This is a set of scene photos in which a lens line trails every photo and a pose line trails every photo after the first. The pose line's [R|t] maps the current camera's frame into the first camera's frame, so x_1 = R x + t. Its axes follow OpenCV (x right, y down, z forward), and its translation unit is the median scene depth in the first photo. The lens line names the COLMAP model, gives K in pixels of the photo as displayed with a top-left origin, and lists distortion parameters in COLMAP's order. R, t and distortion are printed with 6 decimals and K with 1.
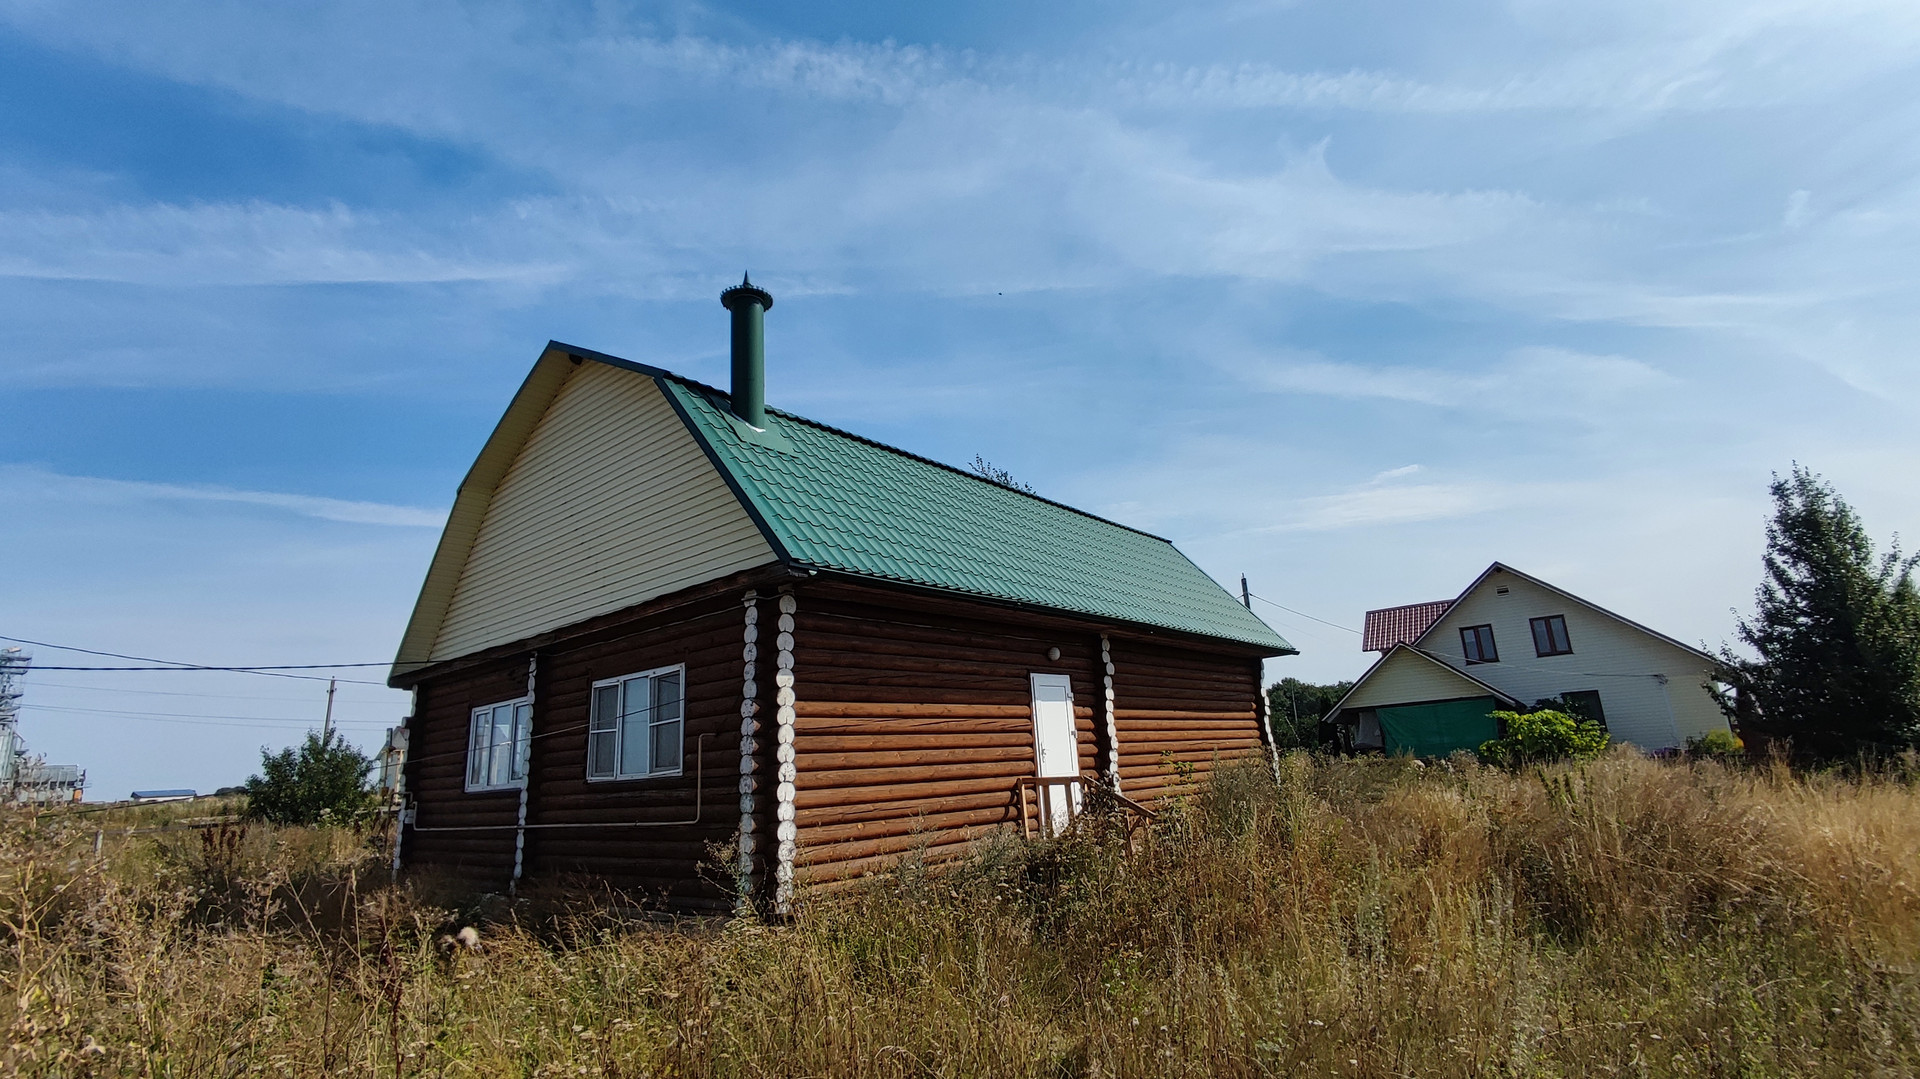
lens RADIAL K [[874.0, 0, 960.0], [0, 874.0, 548.6], [0, 0, 1]] dist [0.003980, -0.001225]
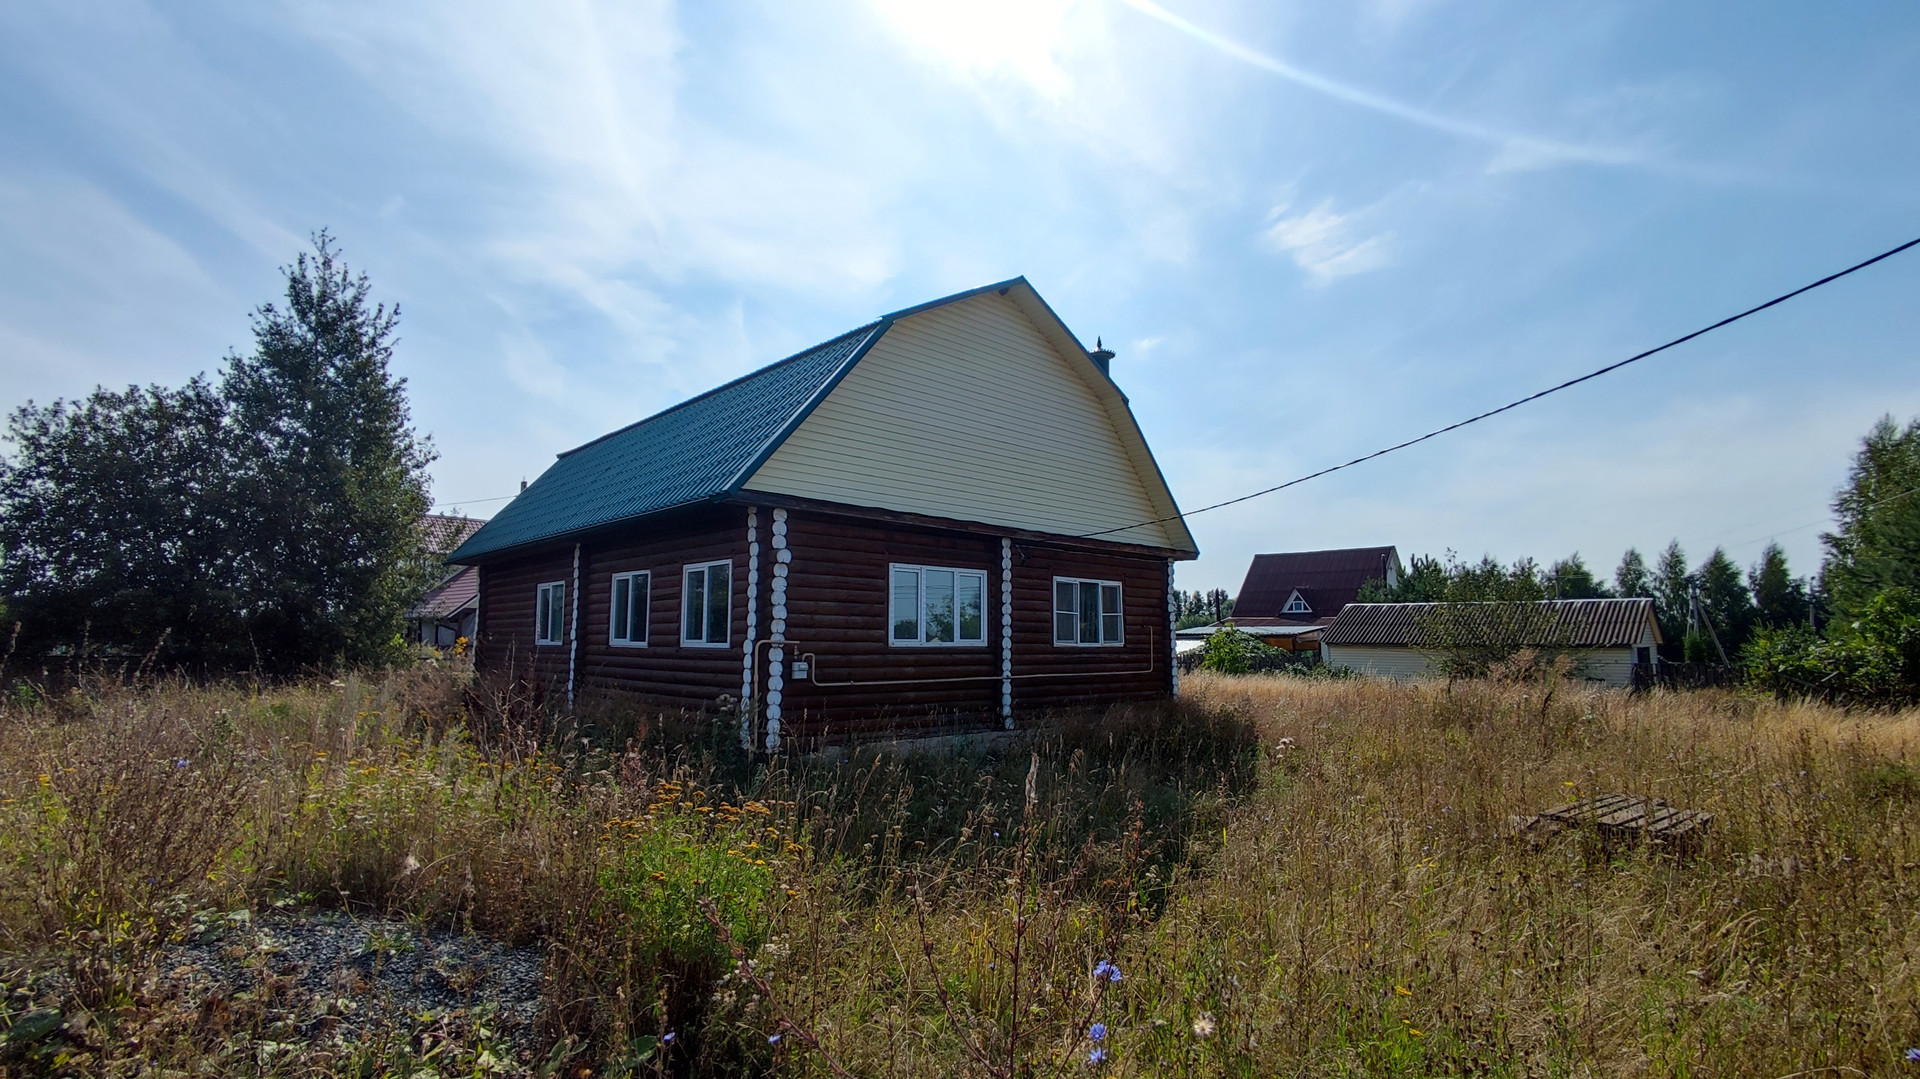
lens RADIAL K [[874.0, 0, 960.0], [0, 874.0, 548.6], [0, 0, 1]] dist [0.003980, -0.001225]
pose [[0.102010, 0.165558, 0.980910, -1.772220], [-0.255606, 0.957310, -0.134993, 0.327395], [-0.961384, -0.236955, 0.139973, 0.929701]]
